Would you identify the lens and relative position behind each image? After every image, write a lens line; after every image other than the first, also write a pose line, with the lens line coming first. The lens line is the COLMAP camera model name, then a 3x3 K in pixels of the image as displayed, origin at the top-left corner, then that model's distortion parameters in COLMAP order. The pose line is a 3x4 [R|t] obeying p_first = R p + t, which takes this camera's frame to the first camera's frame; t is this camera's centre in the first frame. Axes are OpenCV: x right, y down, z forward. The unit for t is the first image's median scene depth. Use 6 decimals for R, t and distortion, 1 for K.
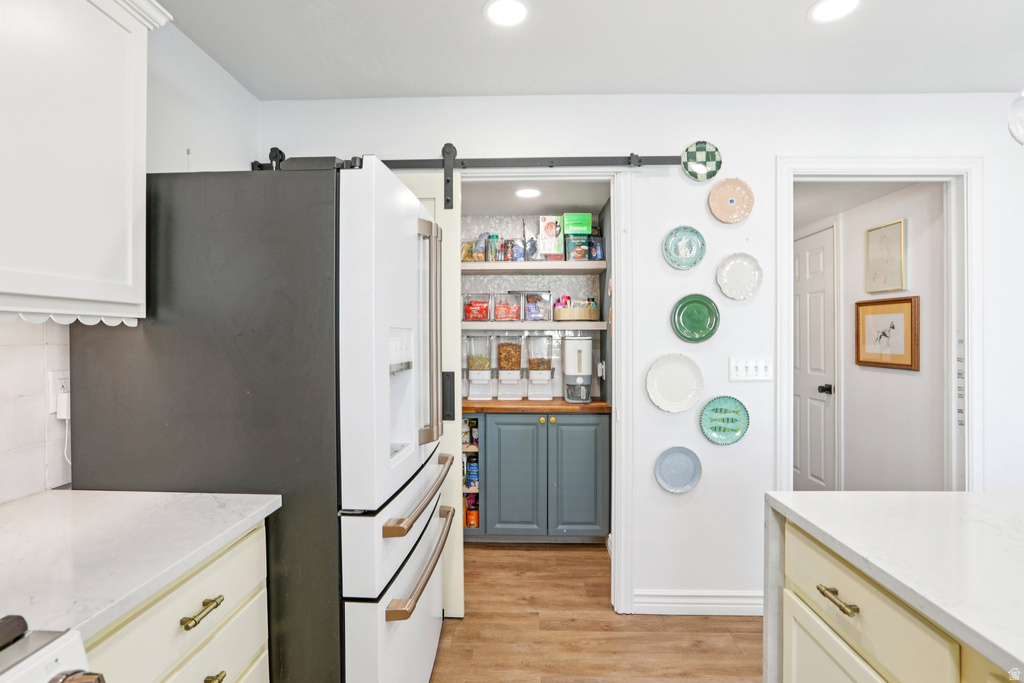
lens RADIAL K [[491.9, 0, 512.2], [0, 491.9, 330.4], [0, 0, 1]] dist [-0.059708, 0.024283]
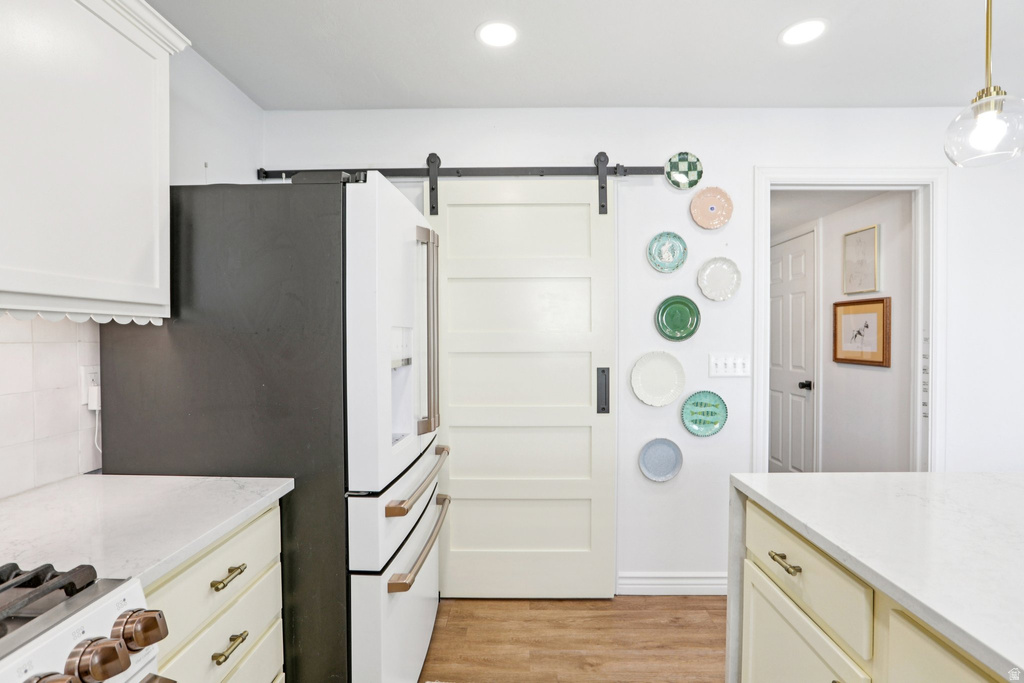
lens RADIAL K [[509.4, 0, 535.9], [0, 509.4, 329.0], [0, 0, 1]] dist [-0.043628, 0.000245]
pose [[0.998754, -0.000006, 0.049911, 0.012982], [0.000047, 1.000000, -0.000815, -0.000265], [-0.049911, 0.000816, 0.998753, -0.119158]]
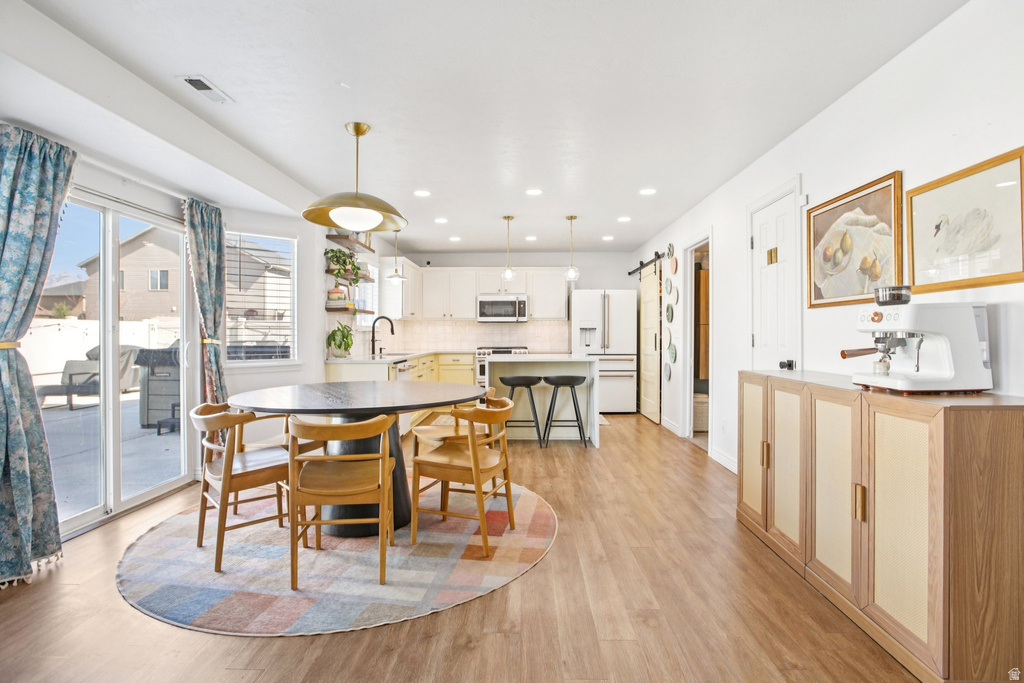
lens RADIAL K [[518.9, 0, 509.6], [0, 518.9, 336.2], [0, 0, 1]] dist [-0.042908, 0.027784]
pose [[0.014307, 0.003450, -0.999892, 3.896797], [0.010686, 0.999936, 0.003603, 0.098251], [0.999841, -0.010737, 0.014269, 0.153027]]
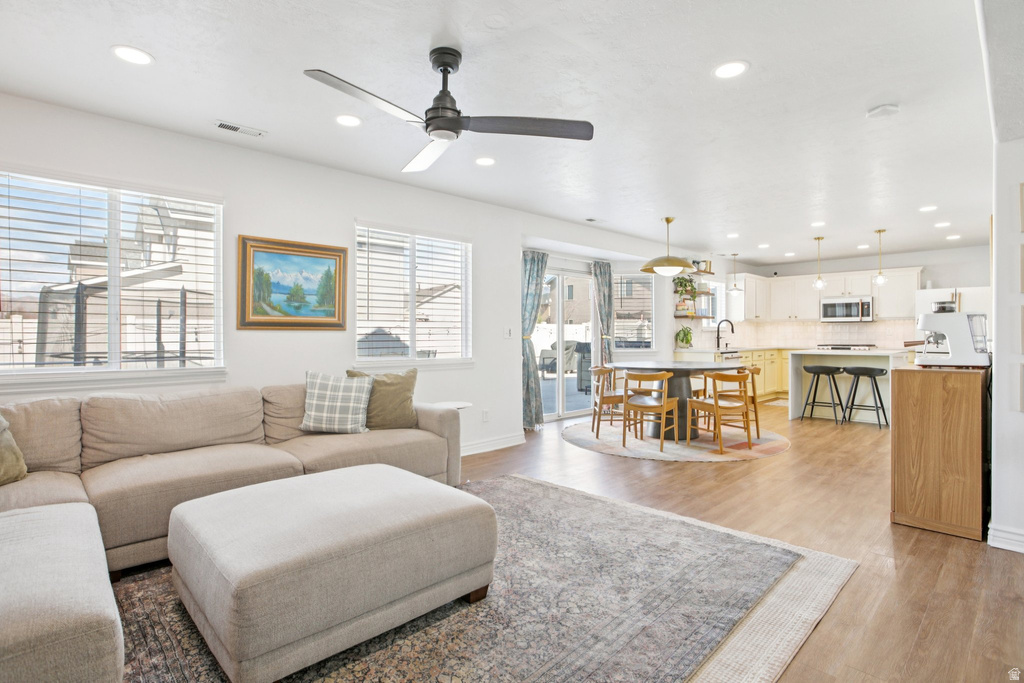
lens RADIAL K [[518.9, 0, 509.6], [0, 518.9, 336.2], [0, 0, 1]] dist [-0.042908, 0.027784]
pose [[-0.686344, 0.003513, -0.727268, 5.168971], [0.009050, 0.999952, -0.003711, 0.117239], [0.727221, -0.009129, -0.686343, 1.166553]]
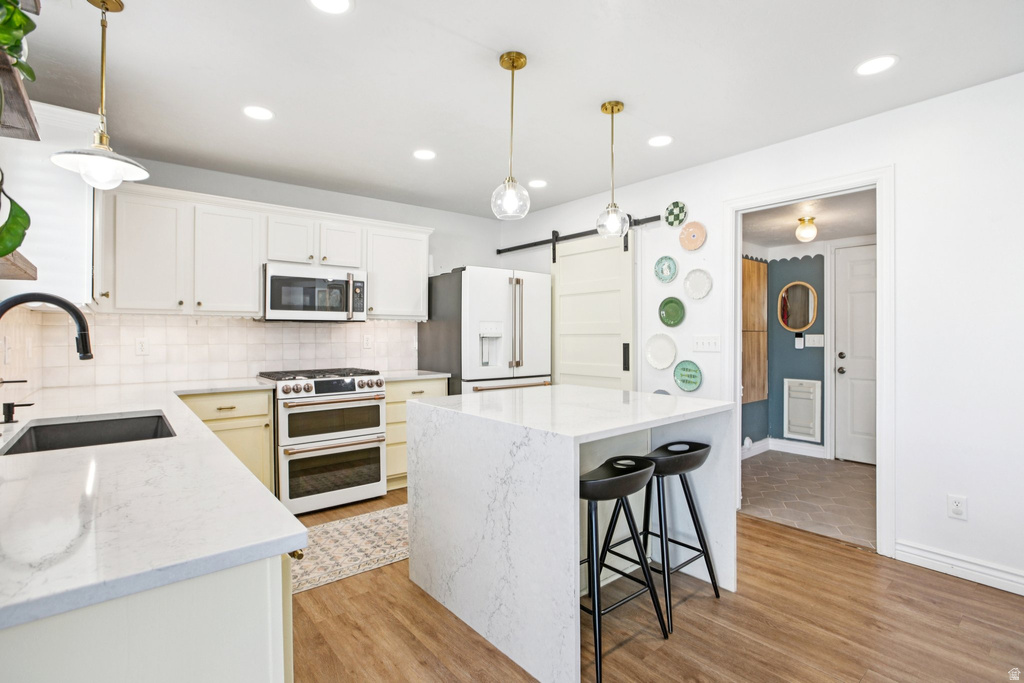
lens RADIAL K [[490.4, 0, 509.4], [0, 490.4, 334.1], [0, 0, 1]] dist [-0.058909, 0.022830]
pose [[0.668262, -0.001132, -0.743926, 1.540641], [0.008300, 0.999948, 0.005935, 0.043199], [0.743880, -0.010141, 0.668236, -0.617878]]
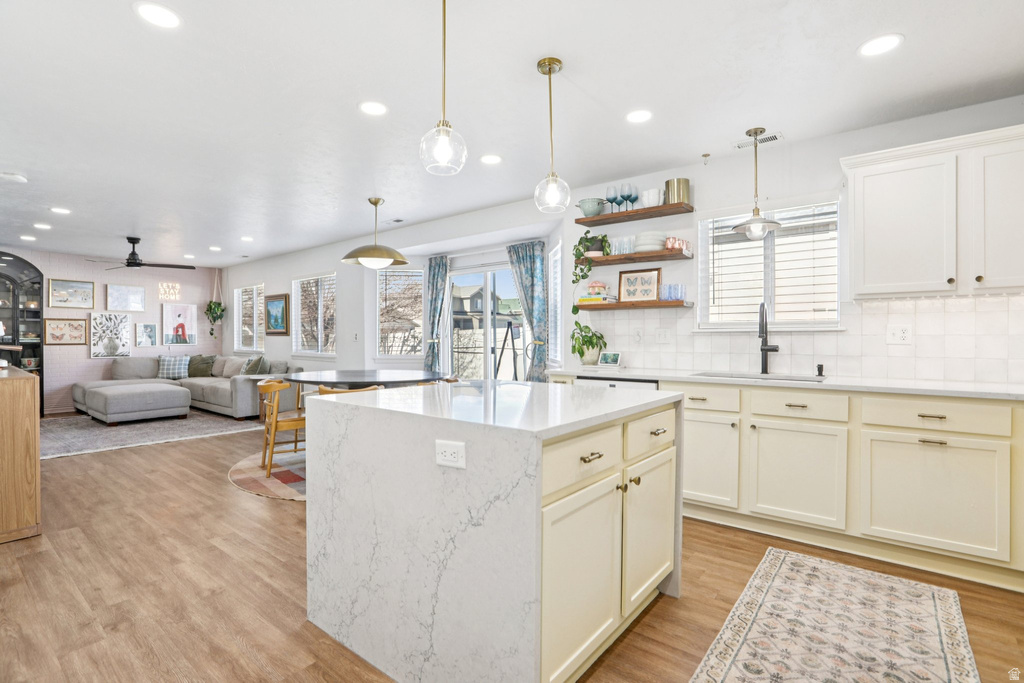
lens RADIAL K [[482.5, 0, 509.8], [0, 482.5, 338.3], [0, 0, 1]] dist [0.000800, 0.000404]
pose [[-0.806423, -0.002113, 0.591335, -0.038513], [-0.004890, 0.999983, -0.003096, 0.104414], [-0.591319, -0.005389, -0.806420, 1.313378]]
